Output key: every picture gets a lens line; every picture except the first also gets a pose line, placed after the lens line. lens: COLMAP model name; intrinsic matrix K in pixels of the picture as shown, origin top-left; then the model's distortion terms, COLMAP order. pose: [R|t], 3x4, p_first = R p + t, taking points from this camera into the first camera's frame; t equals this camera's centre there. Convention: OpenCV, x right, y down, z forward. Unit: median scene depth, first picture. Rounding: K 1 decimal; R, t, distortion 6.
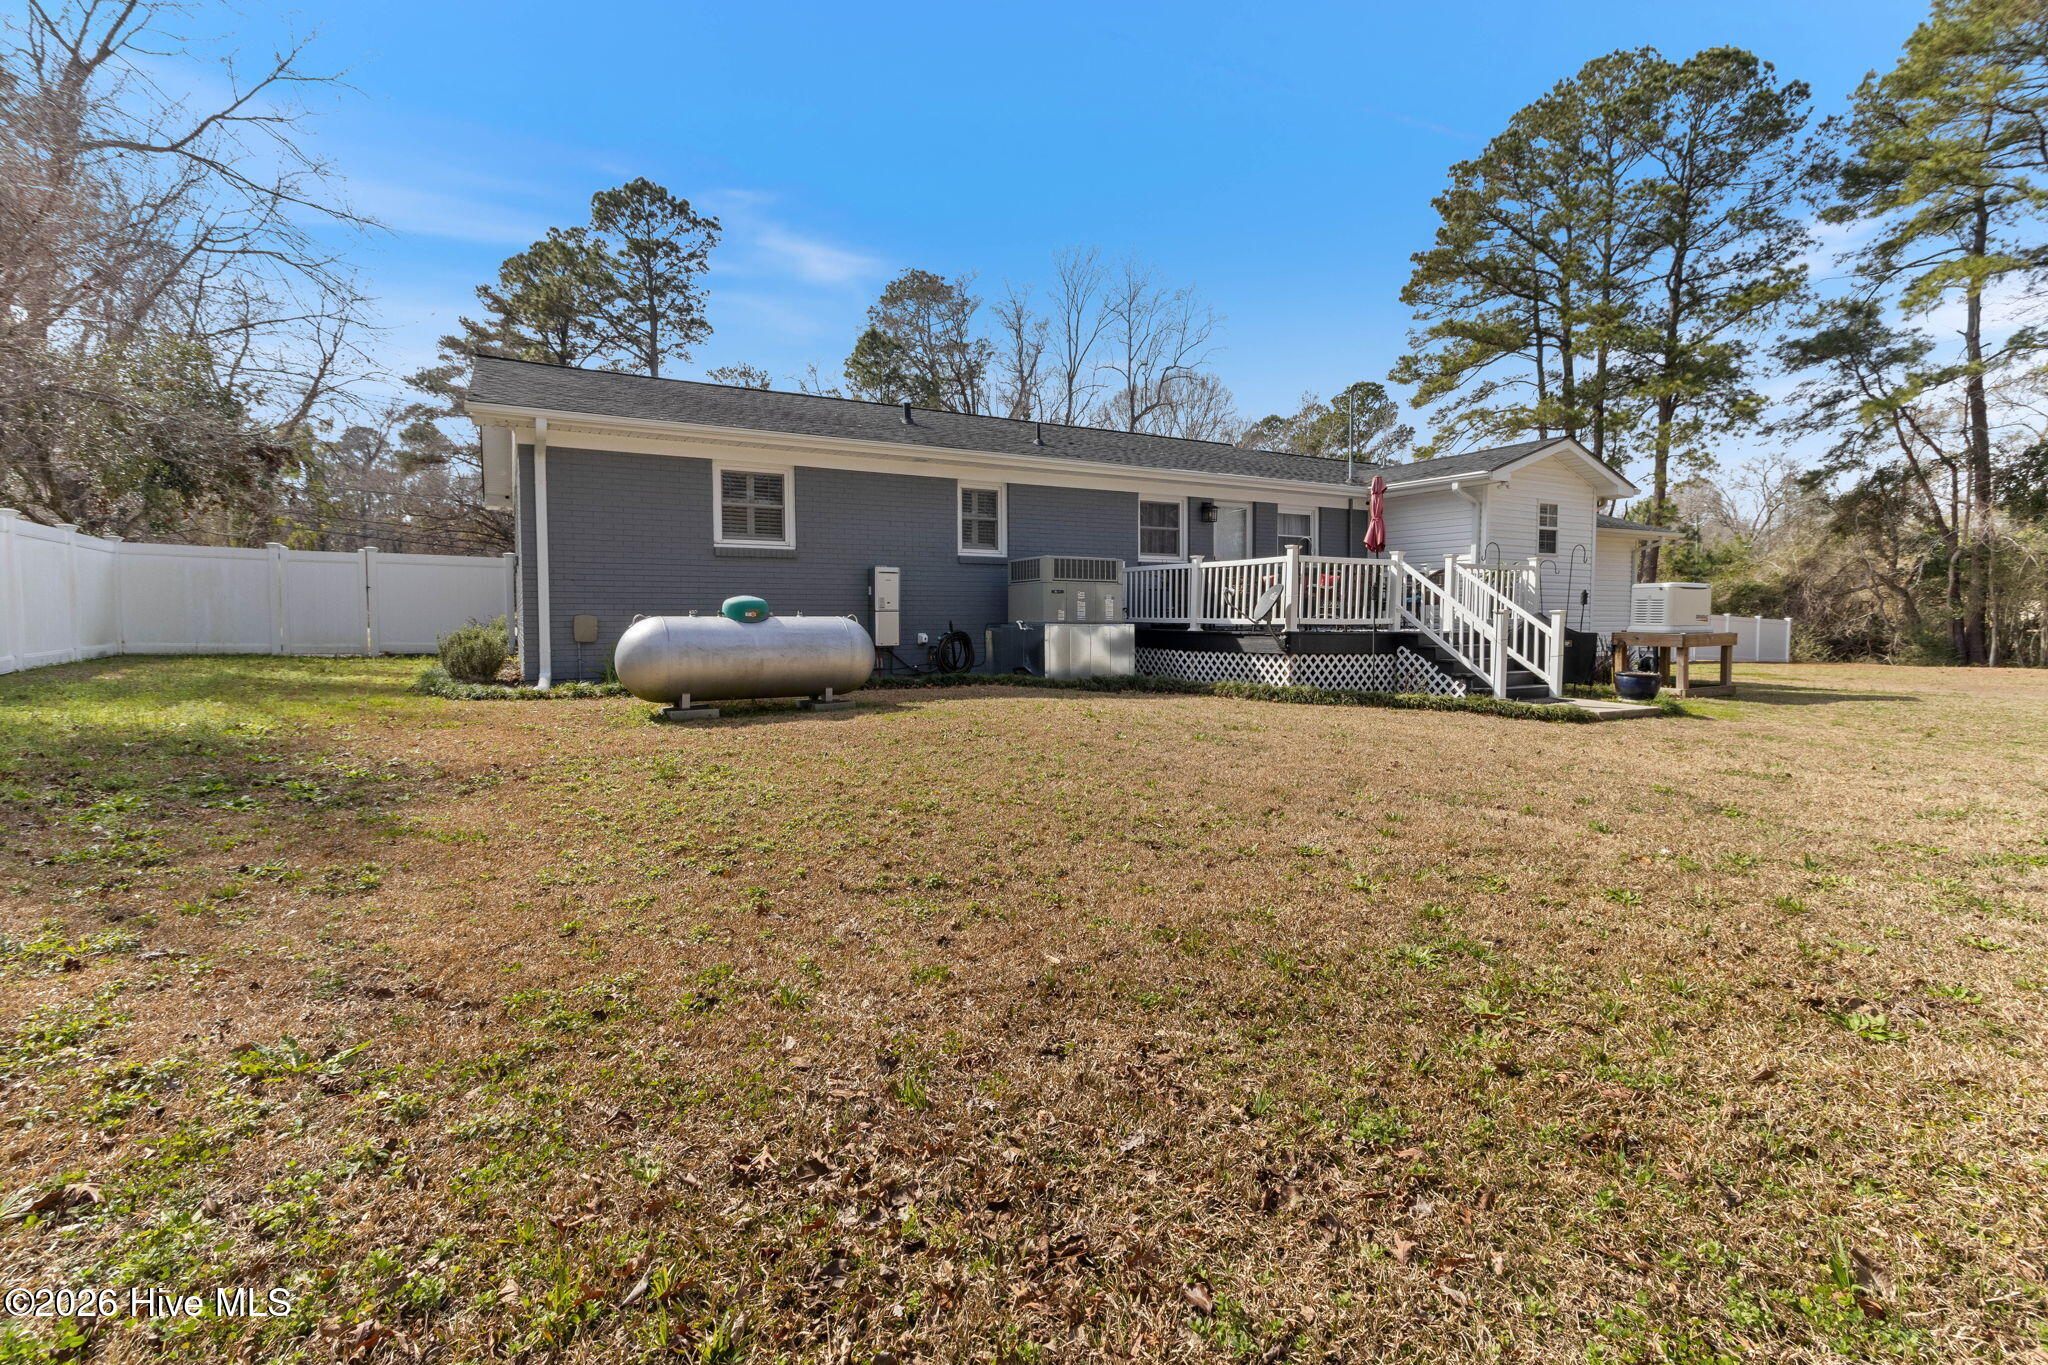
lens RADIAL K [[967.6, 0, 1024.0], [0, 967.6, 682.5], [0, 0, 1]] dist [0.021665, -0.000007]
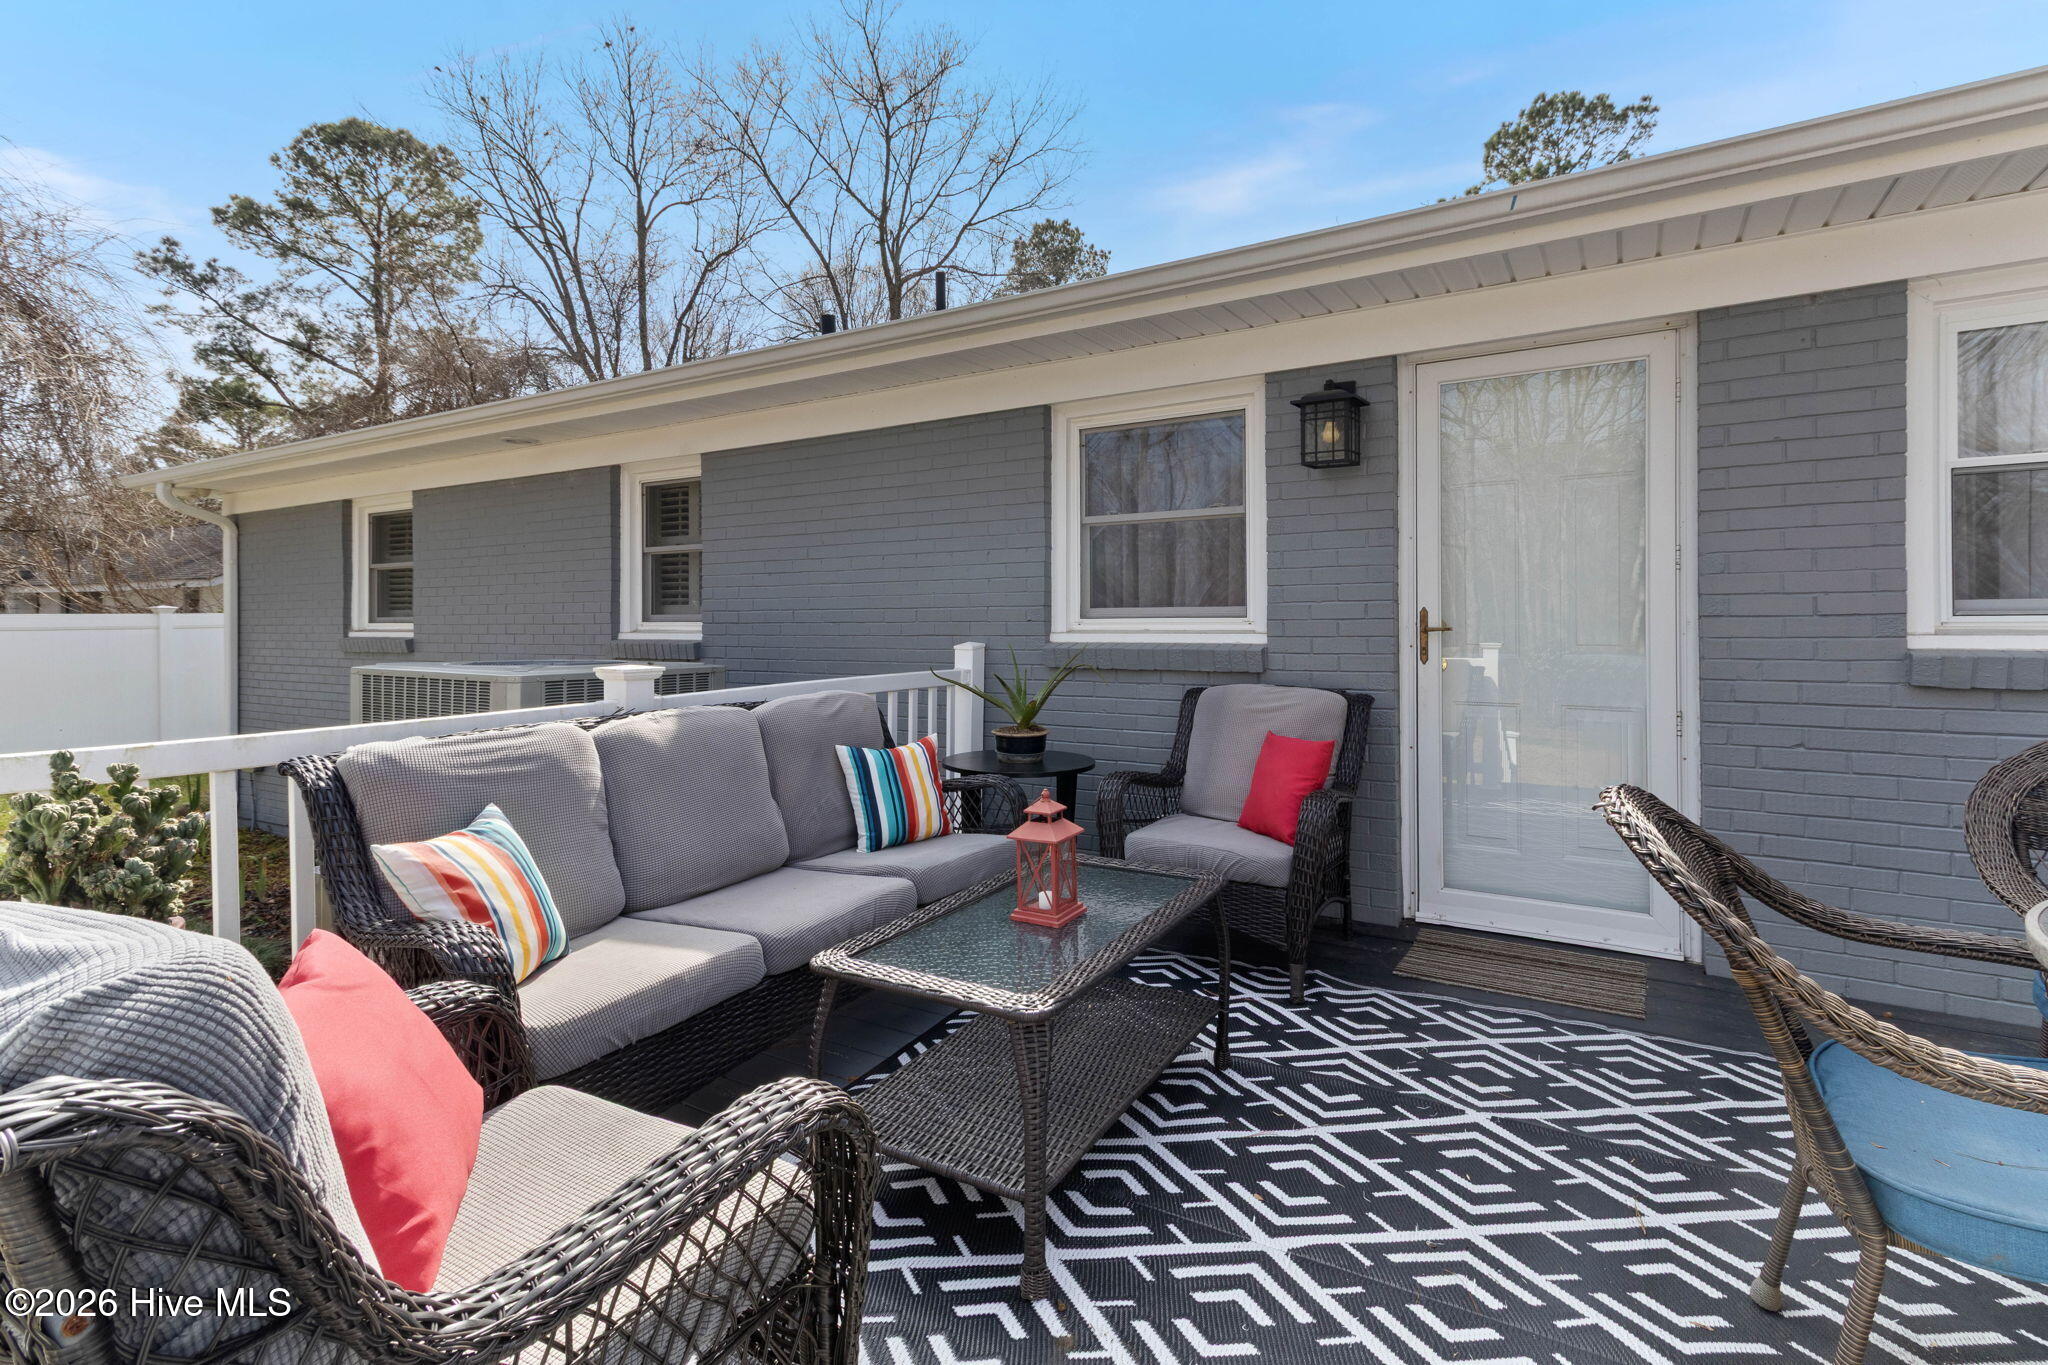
lens RADIAL K [[970.5, 0, 1028.1], [0, 970.5, 615.2], [0, 0, 1]] dist [0.019650, 0.000014]
pose [[0.482610, -0.003399, -0.875829, 0.341931], [-0.052451, 0.998085, -0.032776, -0.115444], [0.874263, 0.061757, 0.481508, 0.800696]]
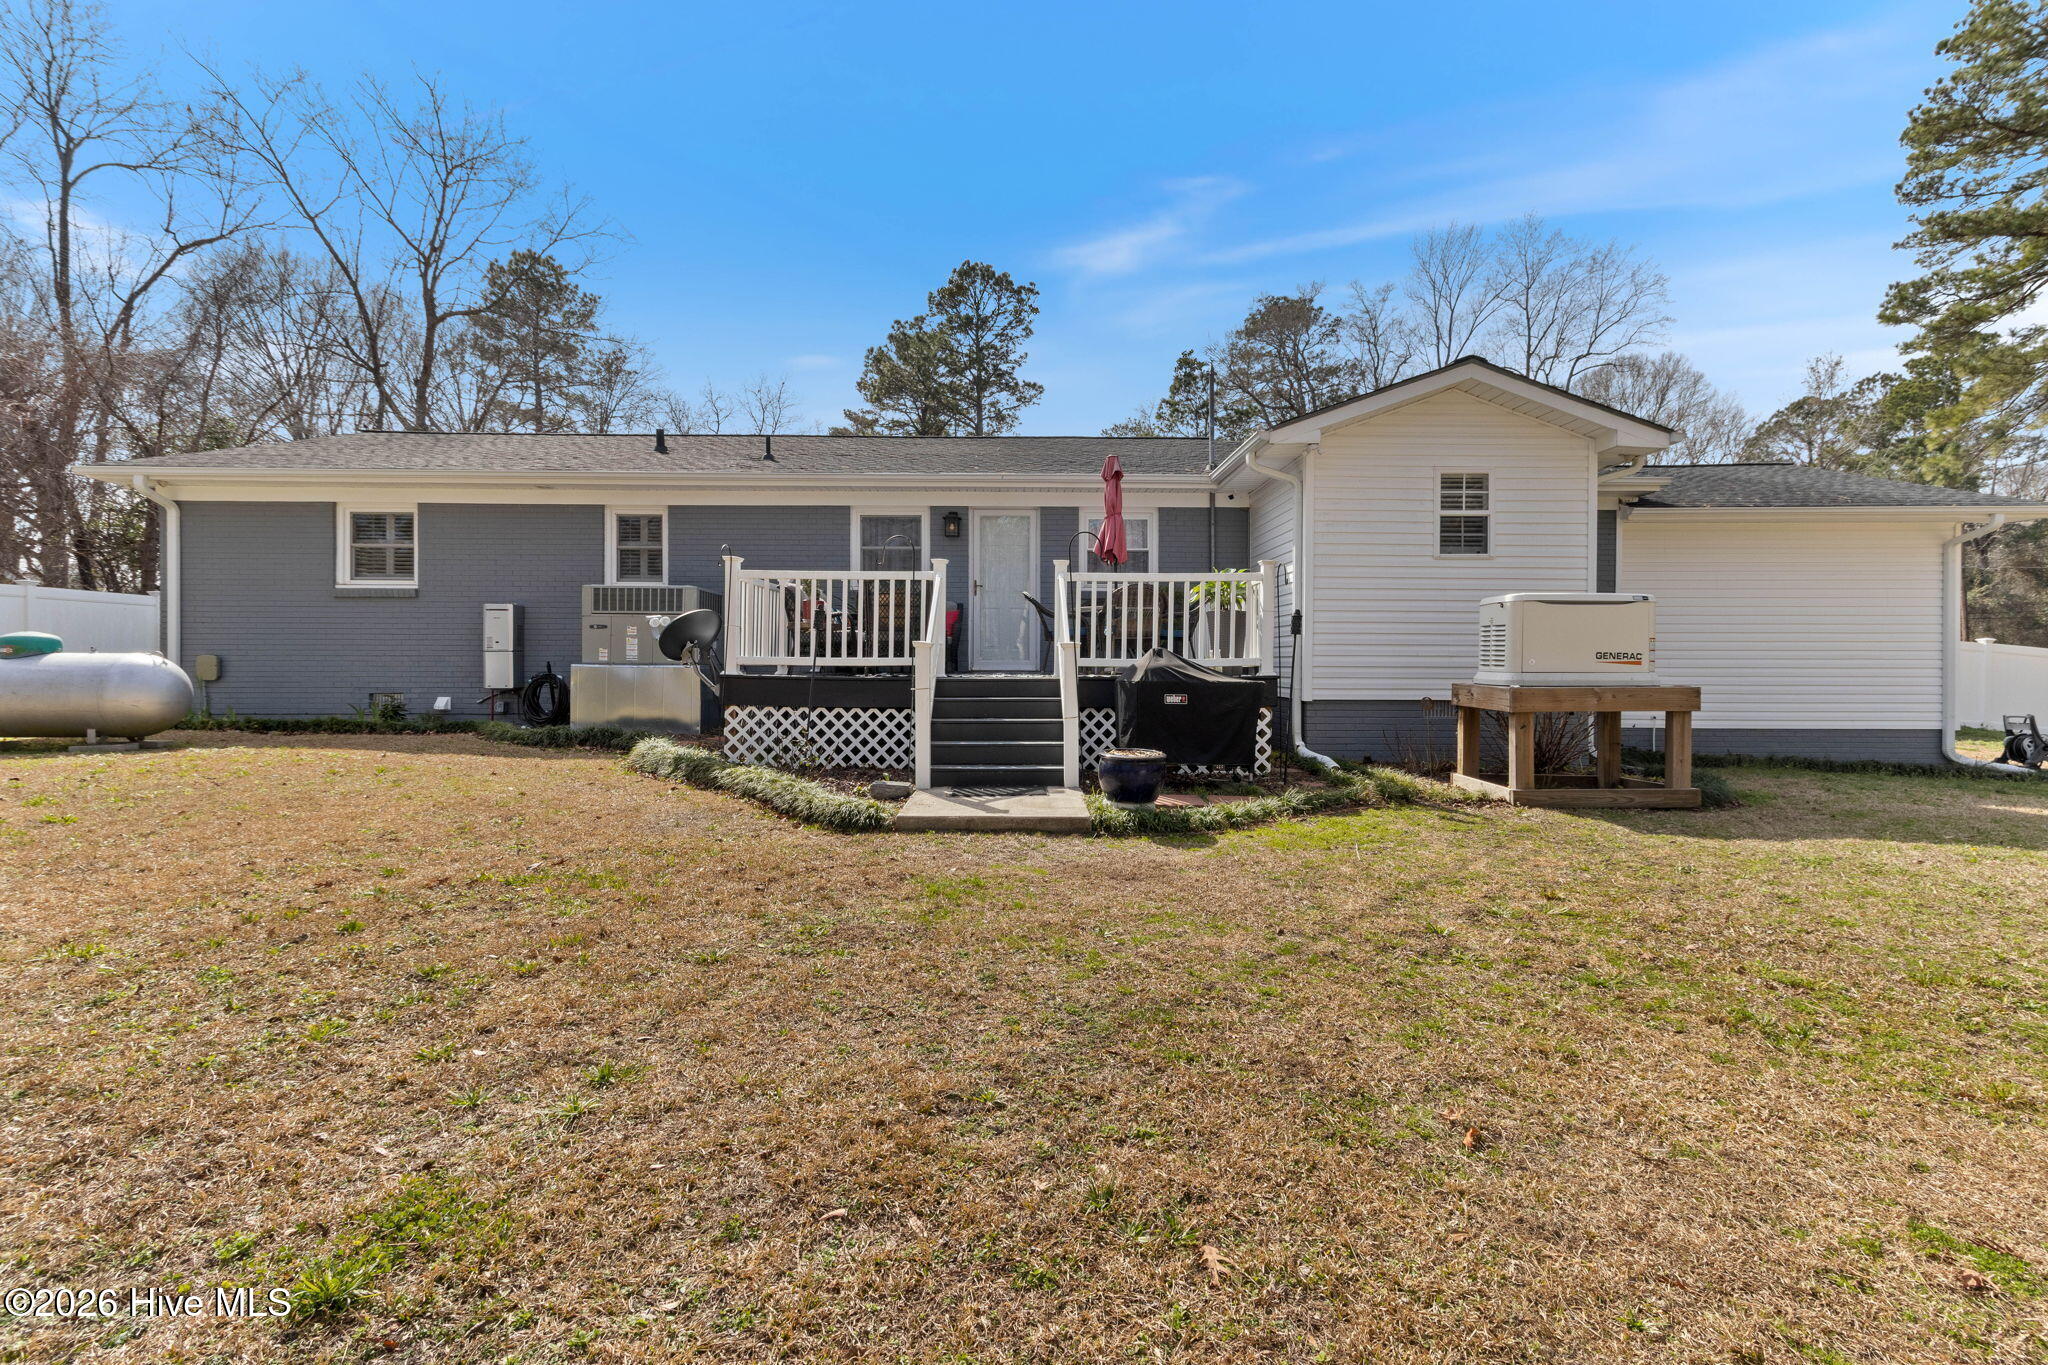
lens RADIAL K [[967.6, 0, 1024.0], [0, 967.6, 682.5], [0, 0, 1]] dist [0.021665, -0.000007]
pose [[0.871971, 0.009966, -0.489457, 0.598214], [-0.035002, 0.998503, -0.042026, -0.017637], [0.488305, 0.053777, 0.871014, 0.344875]]
